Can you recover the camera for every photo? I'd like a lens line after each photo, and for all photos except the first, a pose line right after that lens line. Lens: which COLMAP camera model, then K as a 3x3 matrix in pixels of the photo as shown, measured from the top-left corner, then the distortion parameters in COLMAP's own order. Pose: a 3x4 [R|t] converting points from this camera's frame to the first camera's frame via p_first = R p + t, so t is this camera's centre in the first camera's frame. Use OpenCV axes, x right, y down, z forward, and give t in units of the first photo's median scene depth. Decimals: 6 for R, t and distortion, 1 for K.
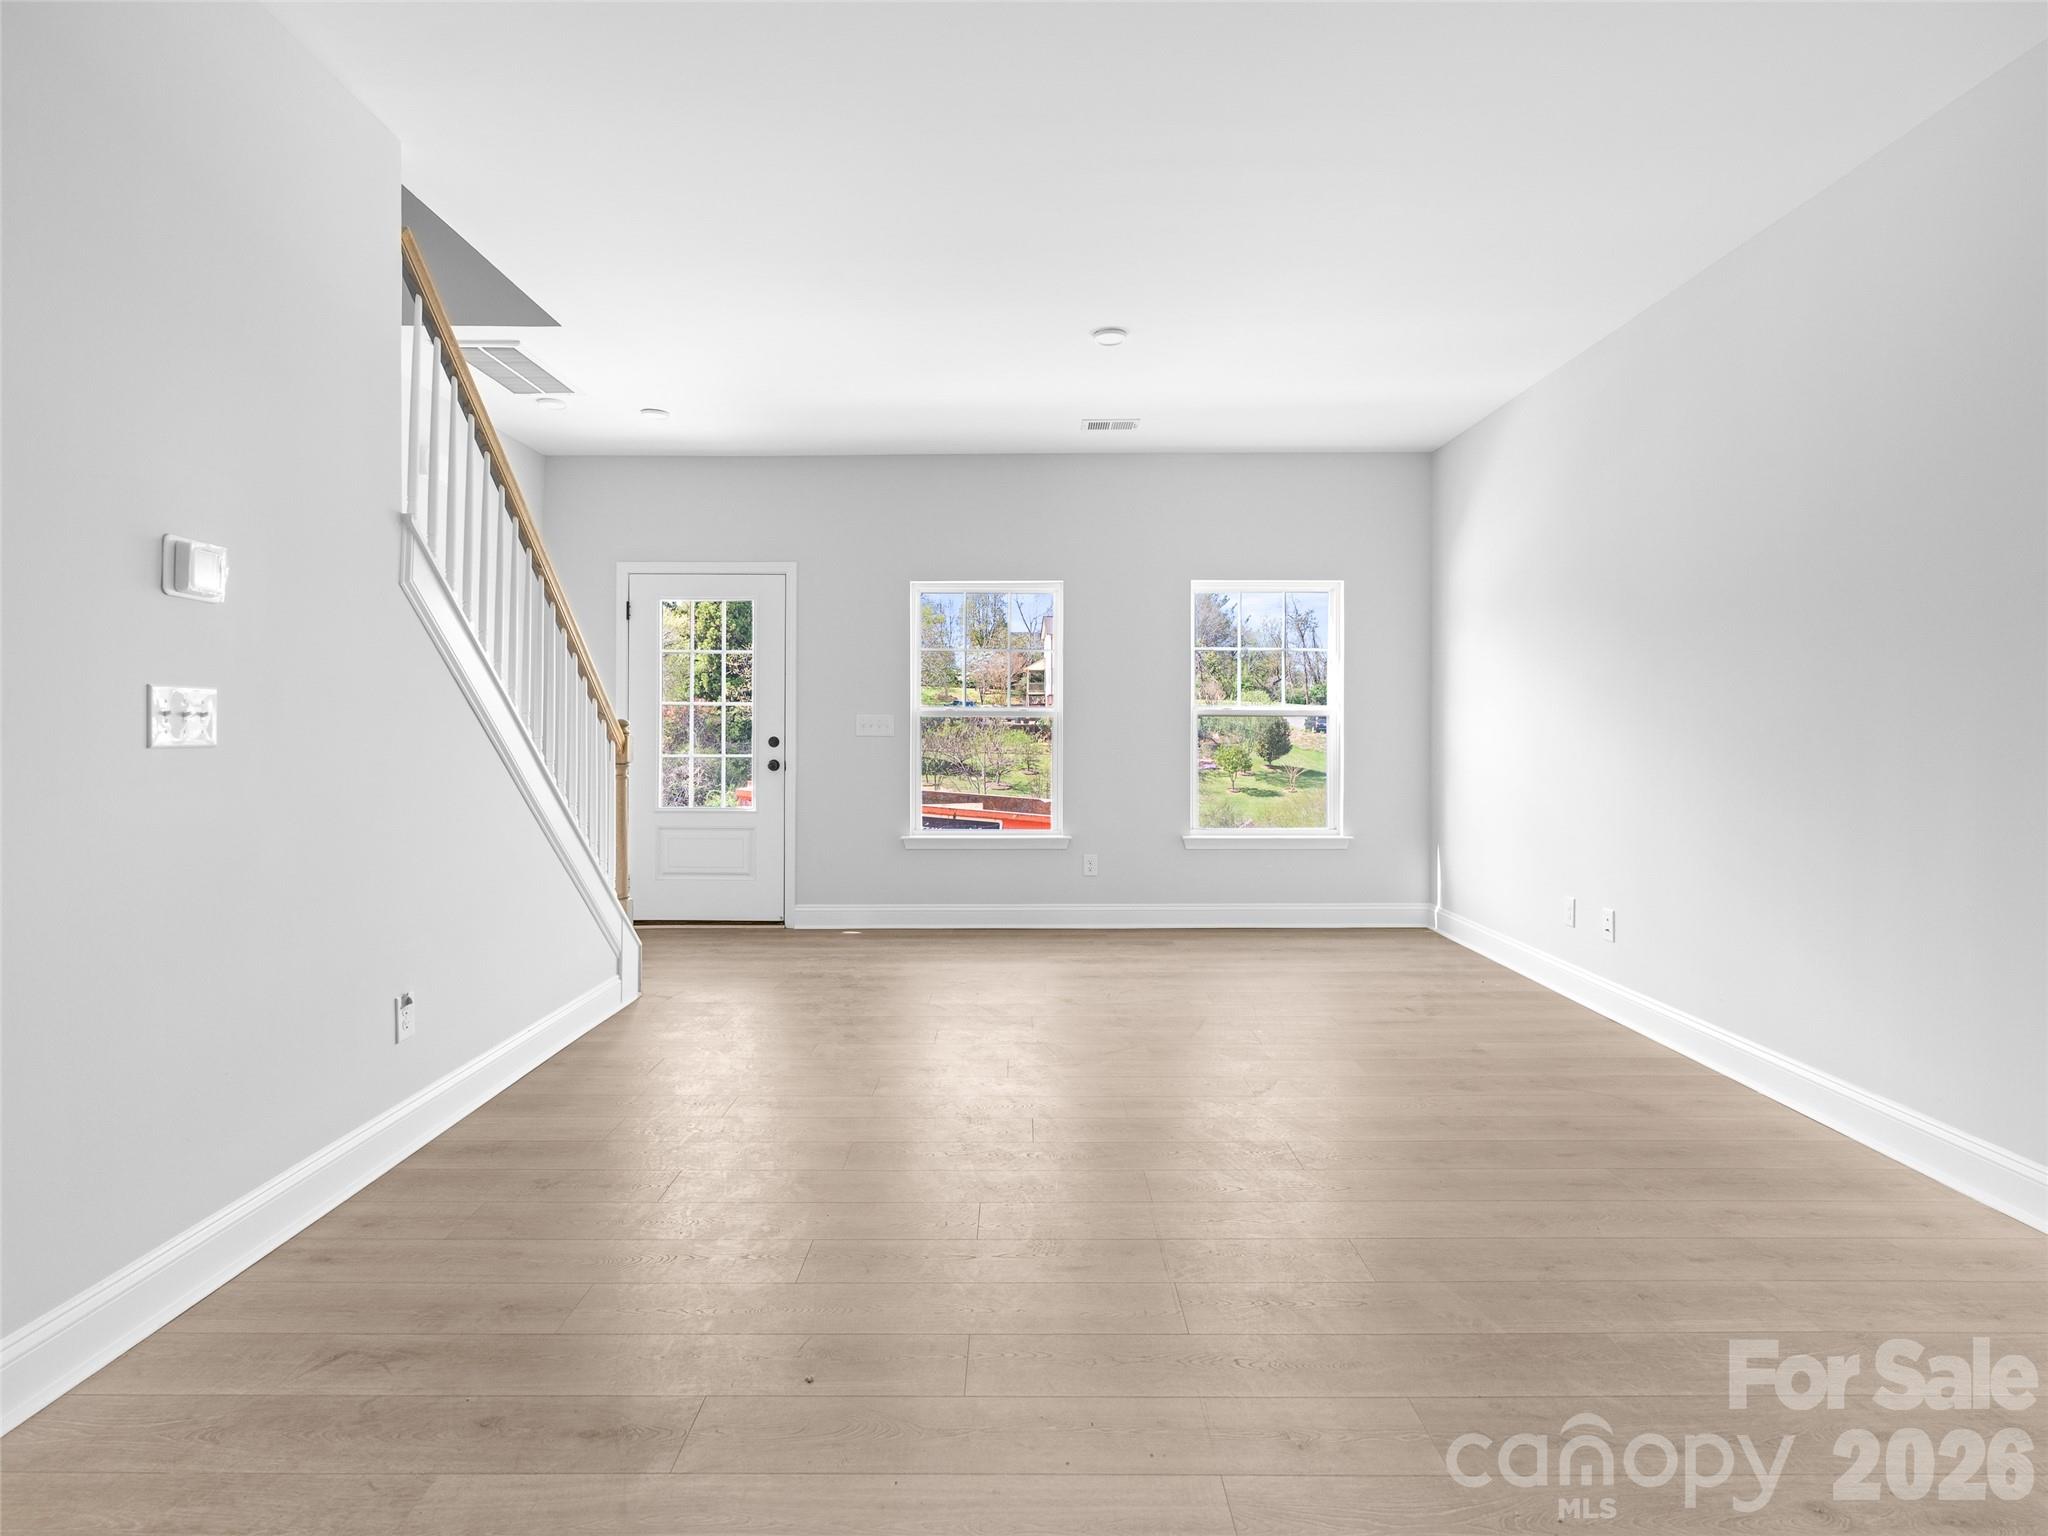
lens RADIAL K [[1070.1, 0, 993.2], [0, 1070.1, 729.3], [0, 0, 1]] dist [-0.000386, 0.000596]
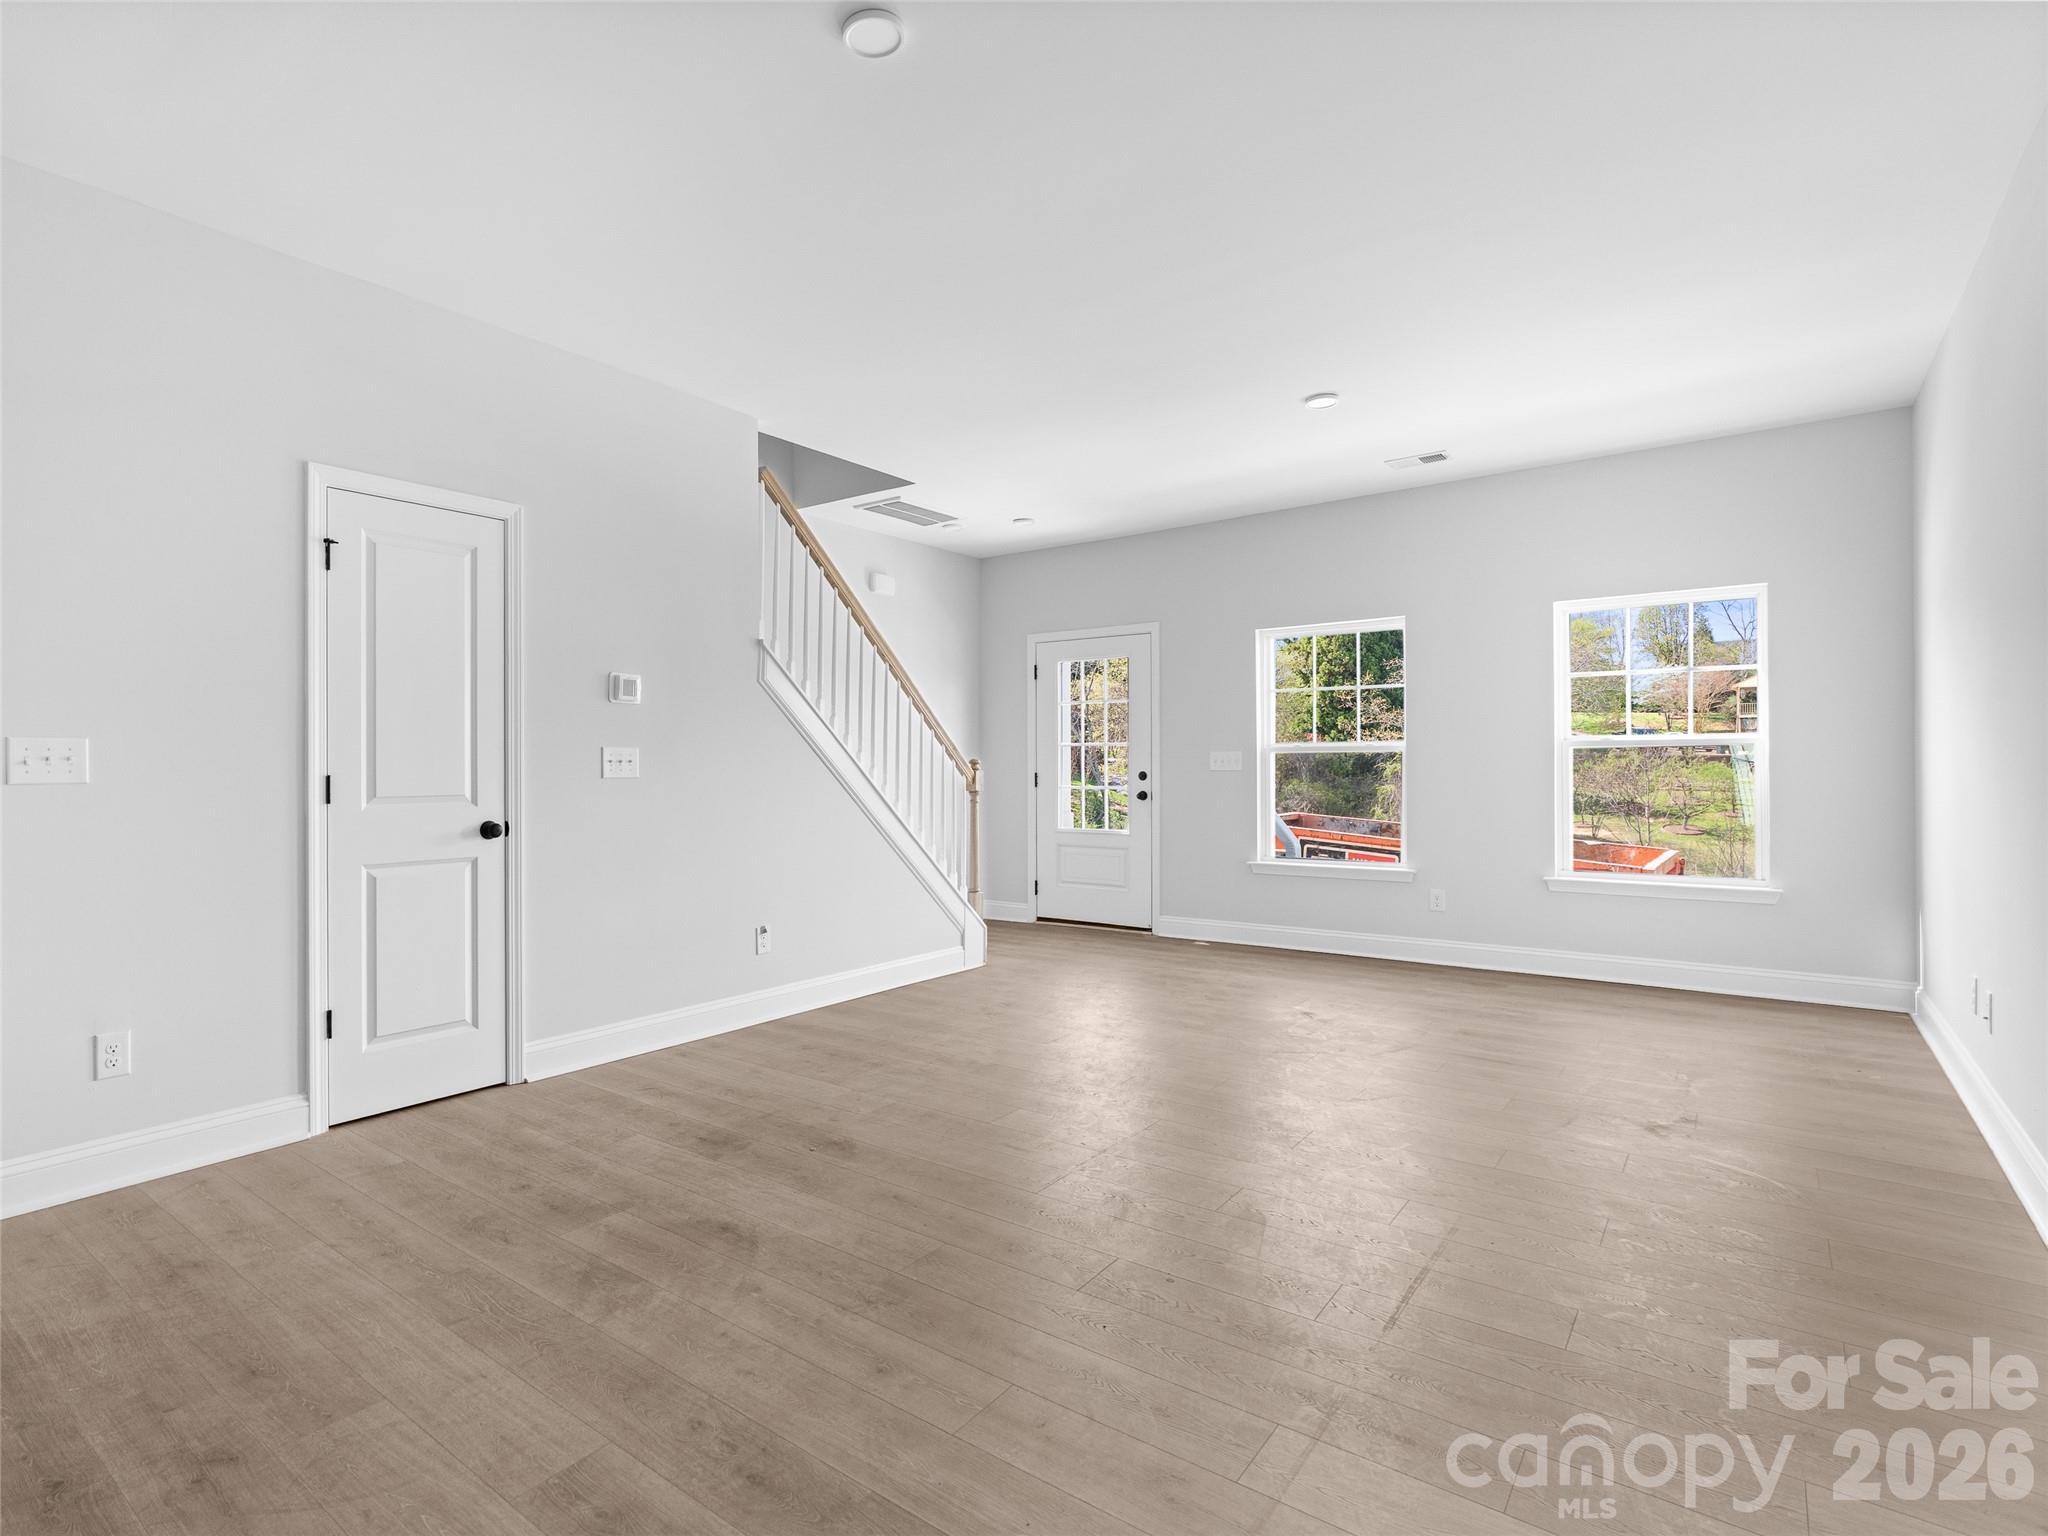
lens RADIAL K [[1023.2, 0, 877.6], [0, 1023.2, 767.9], [0, 0, 1]] dist [-0.002665, -0.000012]
pose [[0.772958, -0.004185, -0.634443, 0.292795], [0.006518, 0.999978, 0.001346, -0.000541], [0.634423, -0.005176, 0.772968, -0.058983]]
